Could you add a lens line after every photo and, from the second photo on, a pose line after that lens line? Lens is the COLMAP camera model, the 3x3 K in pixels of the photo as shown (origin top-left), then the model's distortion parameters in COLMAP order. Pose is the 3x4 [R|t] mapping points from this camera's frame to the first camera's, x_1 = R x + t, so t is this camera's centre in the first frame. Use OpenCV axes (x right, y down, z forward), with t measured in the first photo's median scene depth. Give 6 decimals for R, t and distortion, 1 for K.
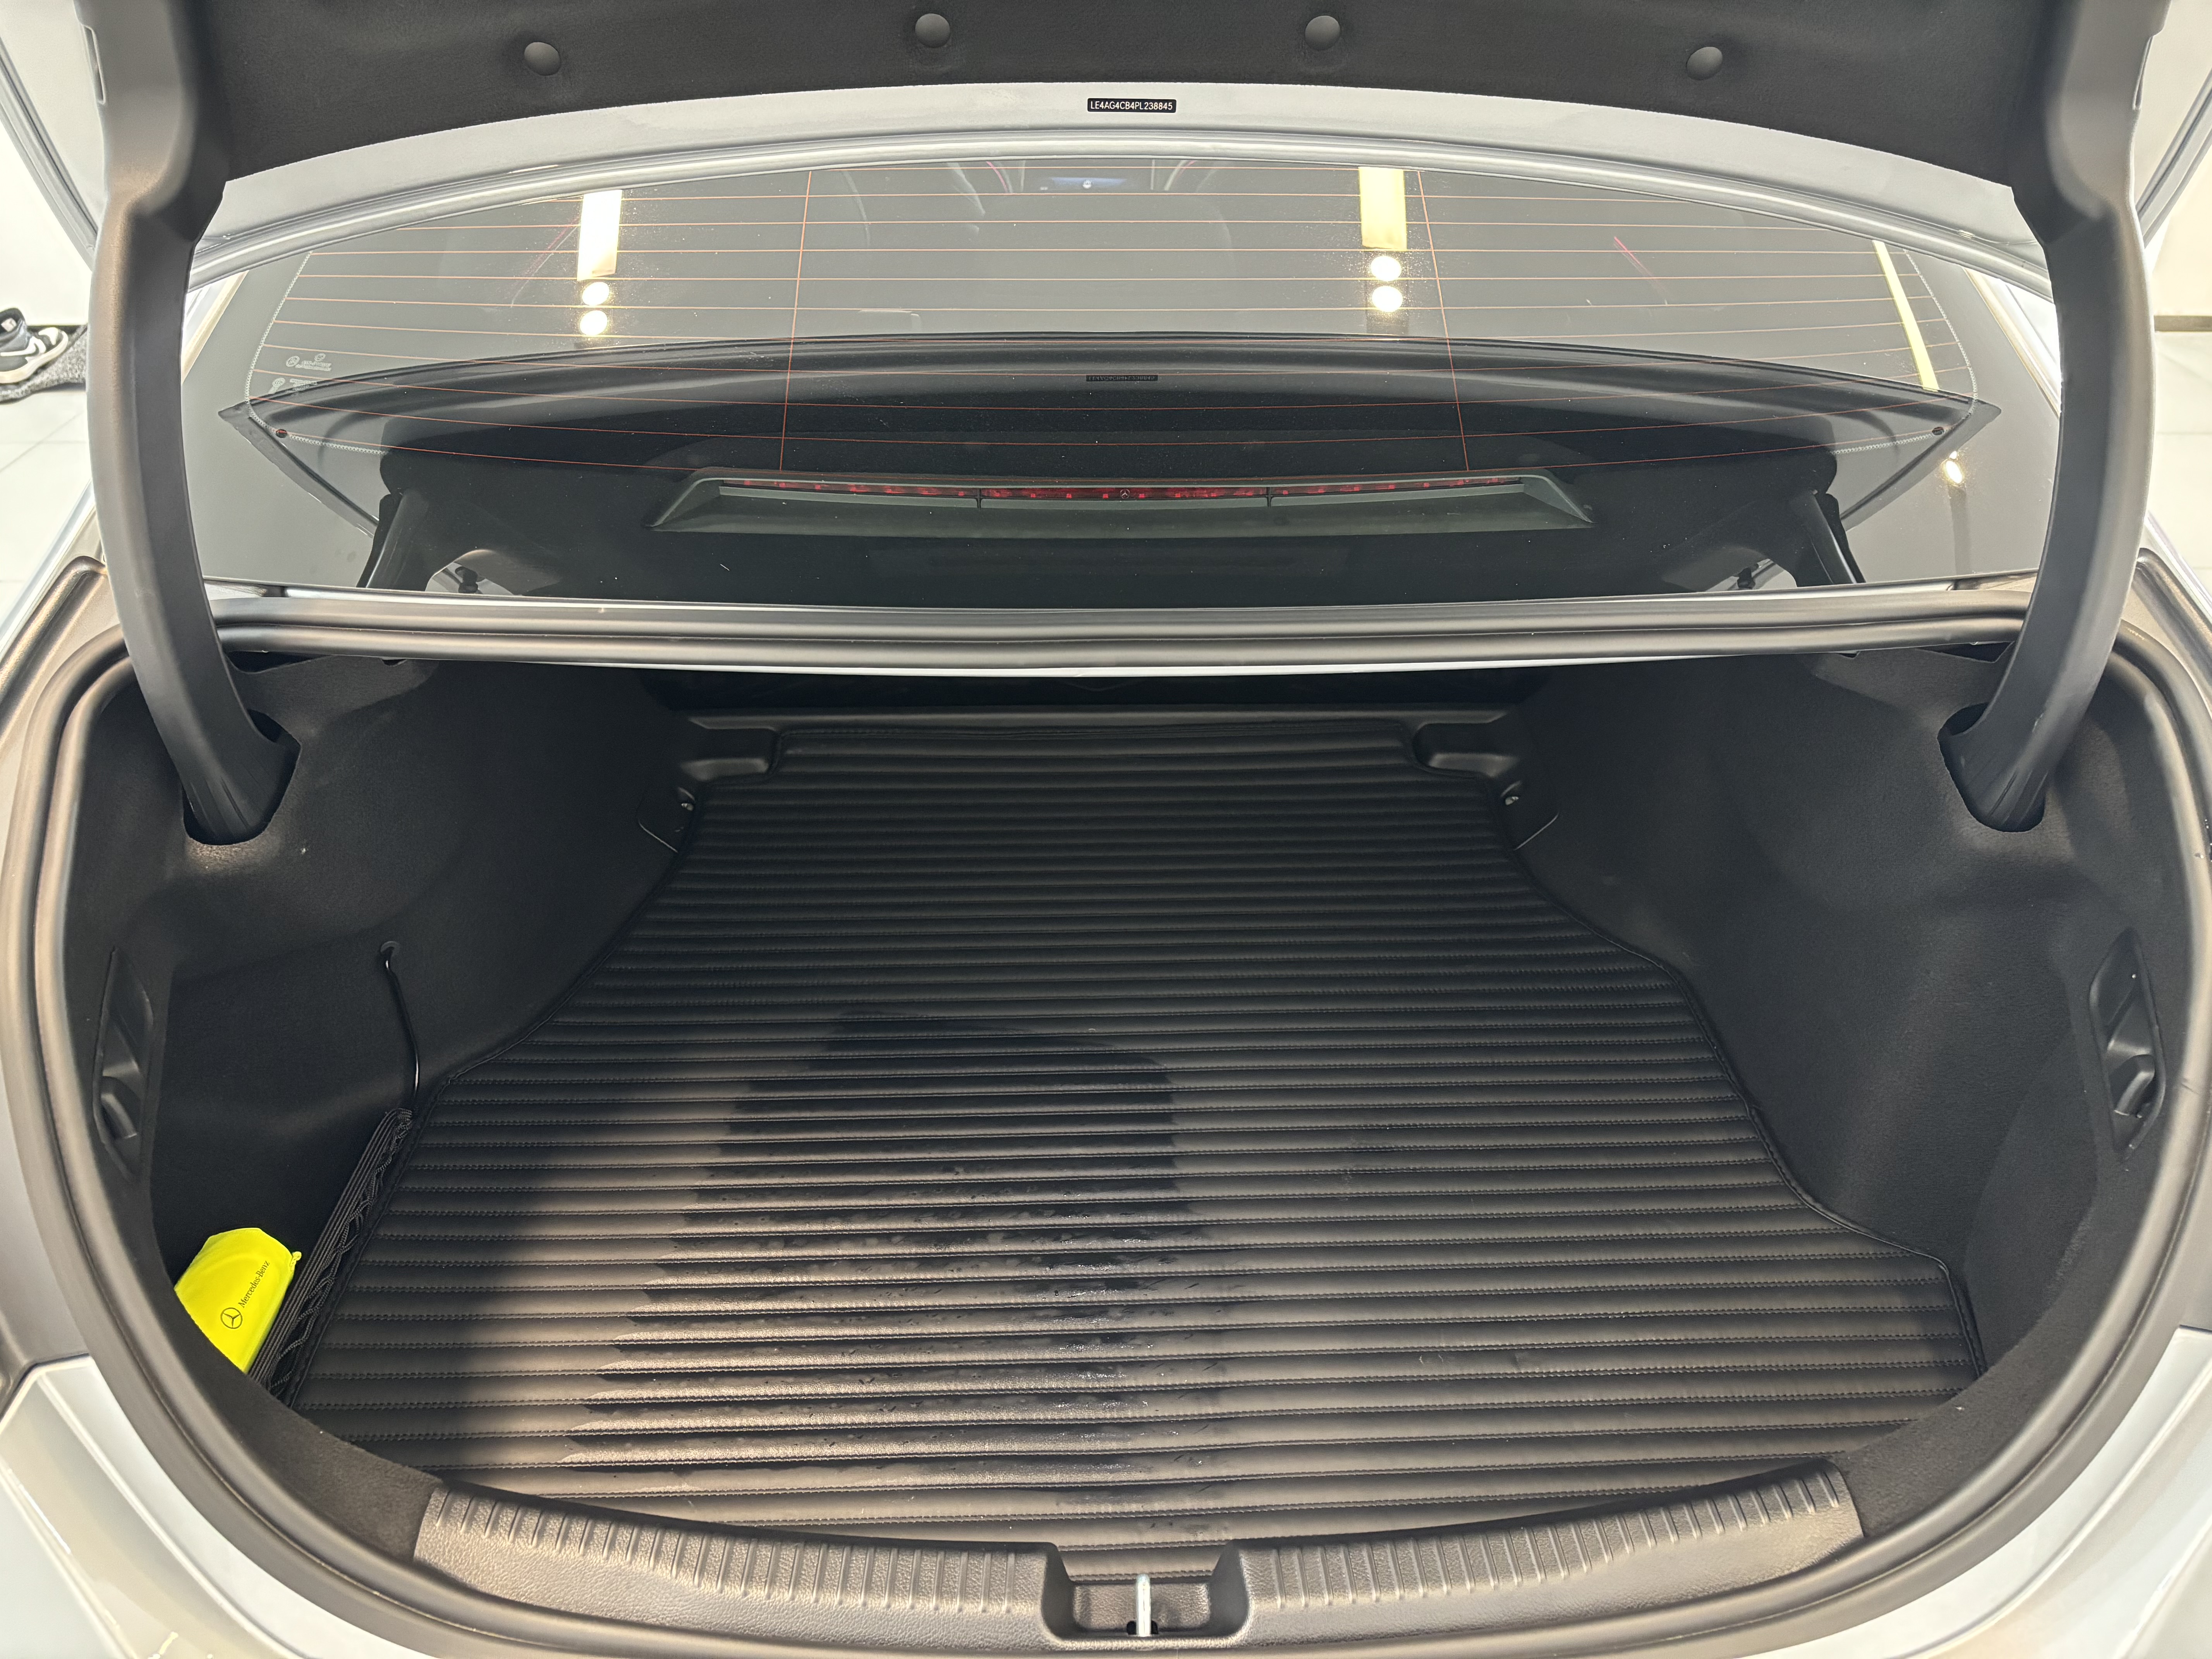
lens RADIAL K [[1786.3, 0, 1094.3], [0, 1786.3, 837.5], [0, 0, 1]] dist [0.033943, -0.015369]
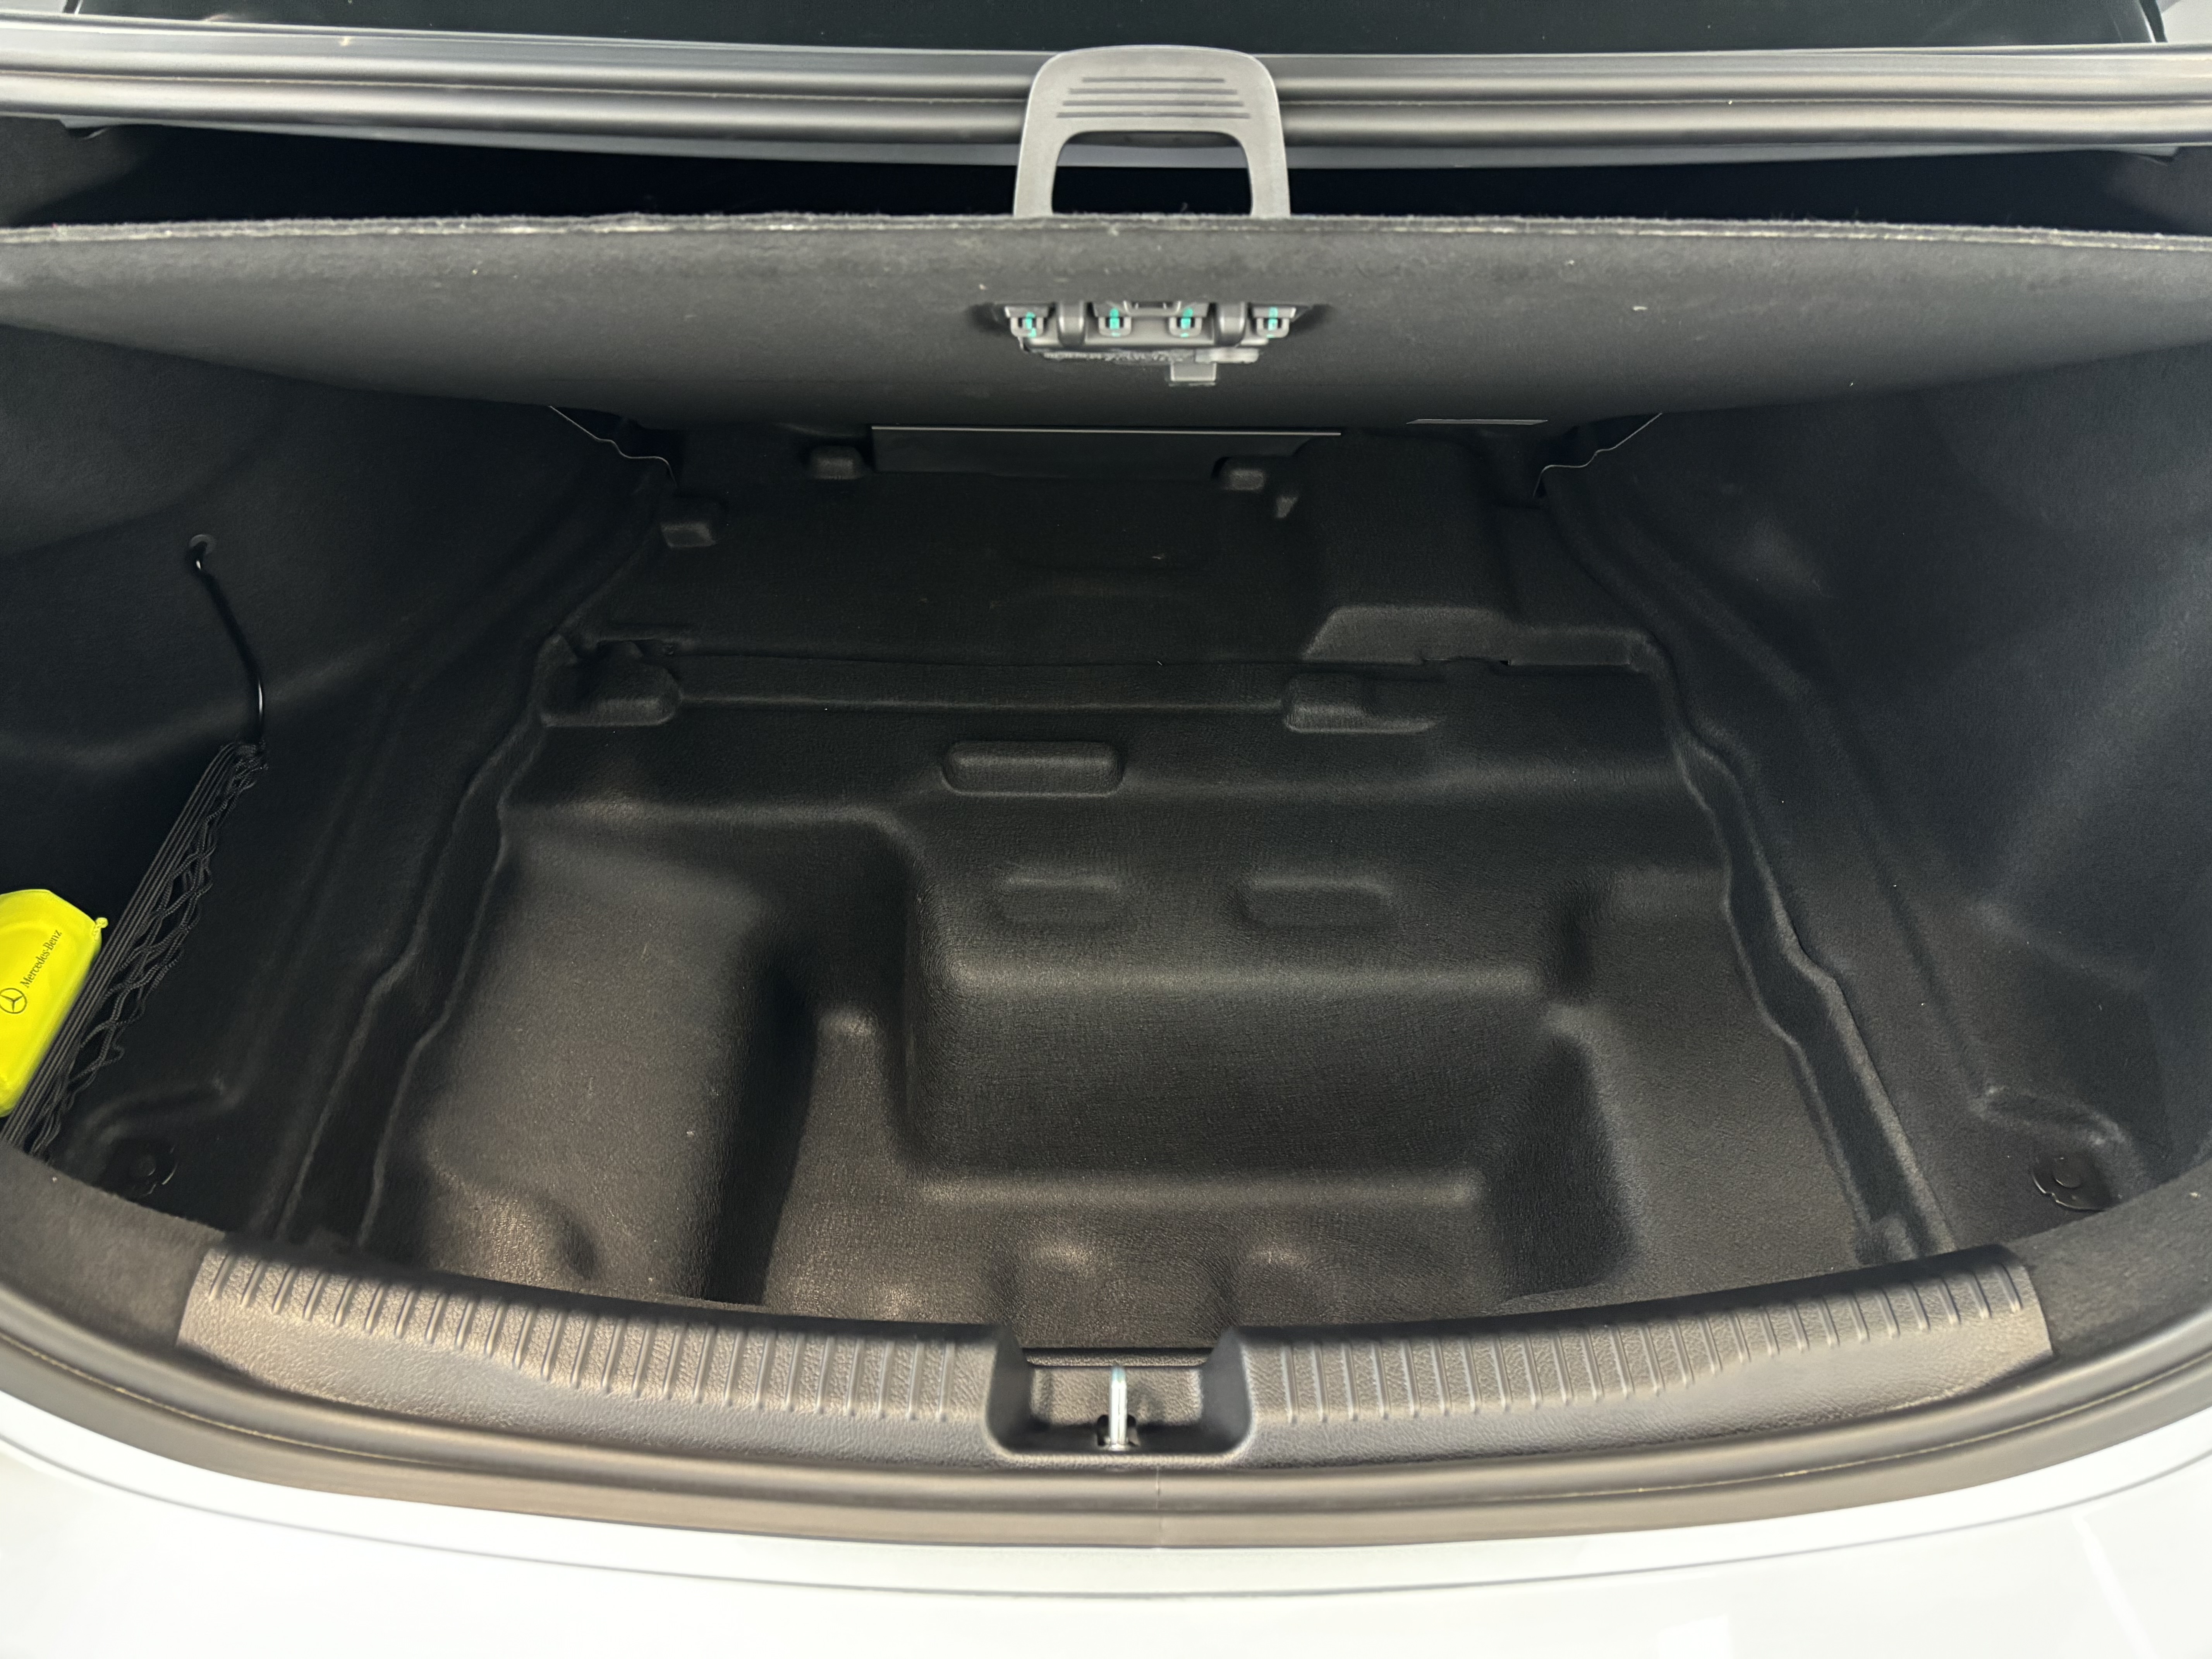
lens RADIAL K [[1786.3, 0, 1094.3], [0, 1786.3, 837.5], [0, 0, 1]] dist [0.033943, -0.015369]
pose [[0.999730, 0.020697, -0.010535, 0.020488], [-0.017937, 0.976270, 0.215814, 0.013280], [0.014752, -0.215567, 0.976378, 0.287375]]
